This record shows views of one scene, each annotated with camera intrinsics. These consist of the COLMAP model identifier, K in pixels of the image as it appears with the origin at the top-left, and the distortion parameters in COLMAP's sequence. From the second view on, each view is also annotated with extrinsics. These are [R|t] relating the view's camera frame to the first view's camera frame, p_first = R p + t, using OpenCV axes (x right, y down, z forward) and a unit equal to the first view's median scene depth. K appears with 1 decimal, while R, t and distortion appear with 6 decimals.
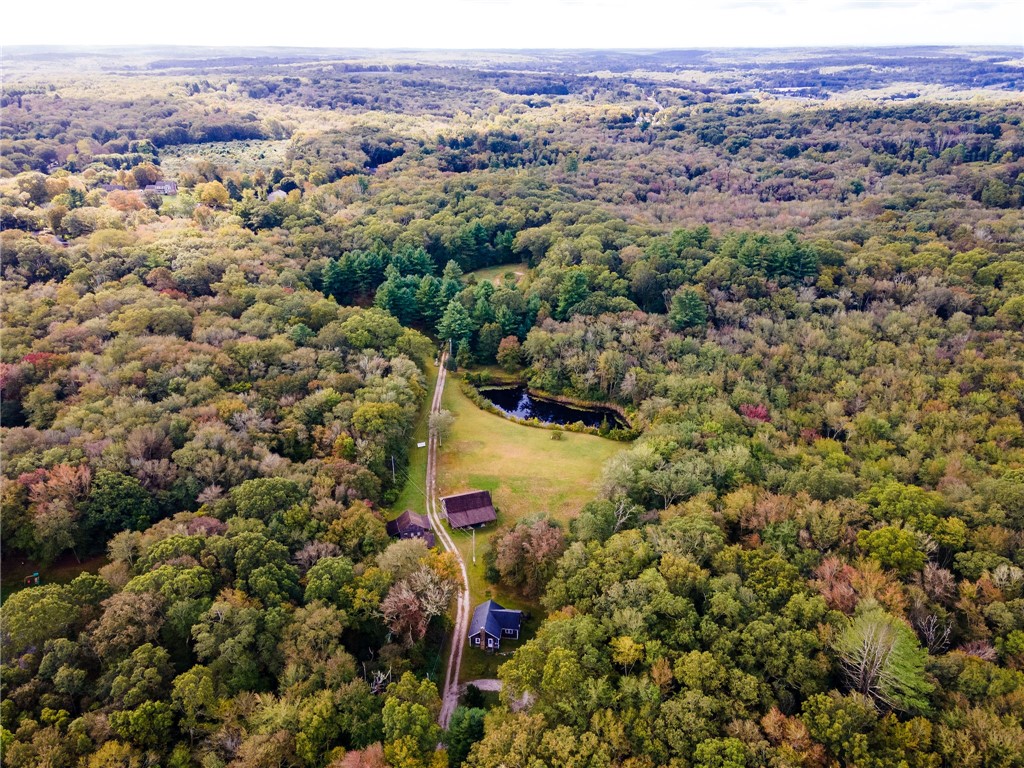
lens RADIAL K [[752.6, 0, 516.8], [0, 752.6, 388.9], [0, 0, 1]] dist [0.031336, 0.011078]
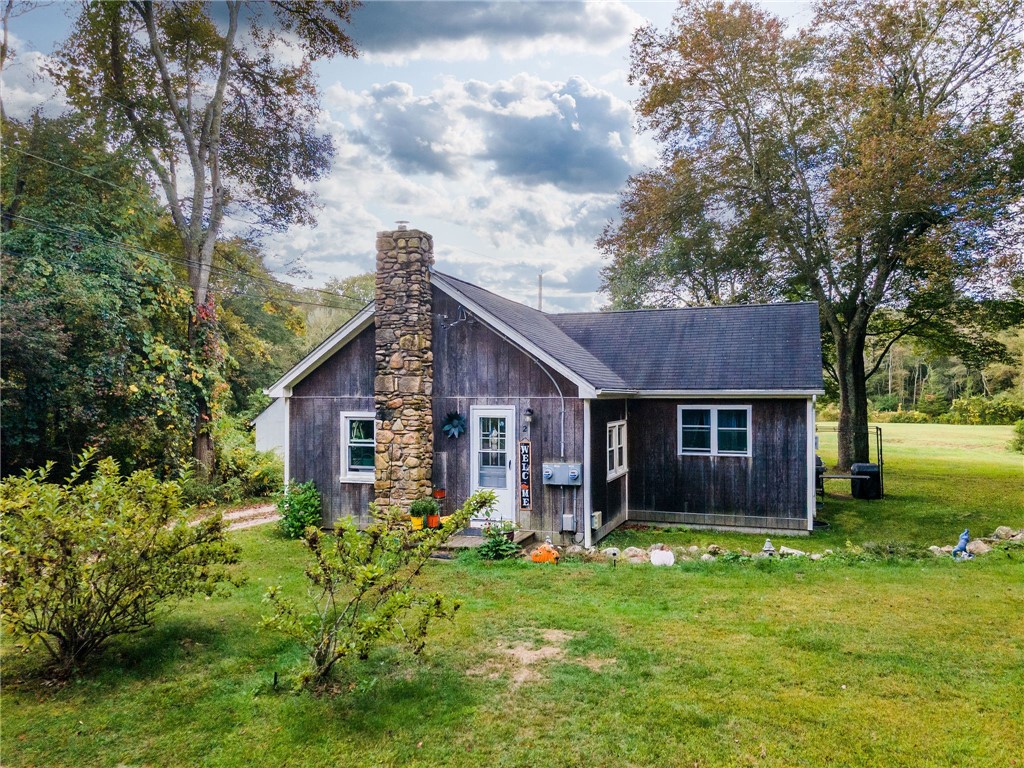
lens RADIAL K [[752.6, 0, 511.3], [0, 752.6, 385.1], [0, 0, 1]] dist [0.031336, 0.011078]
pose [[0.972517, -0.010729, -0.232586, -0.009496], [-0.086114, 0.911528, -0.402120, 0.256395], [0.216323, 0.411098, 0.885552, 0.654903]]
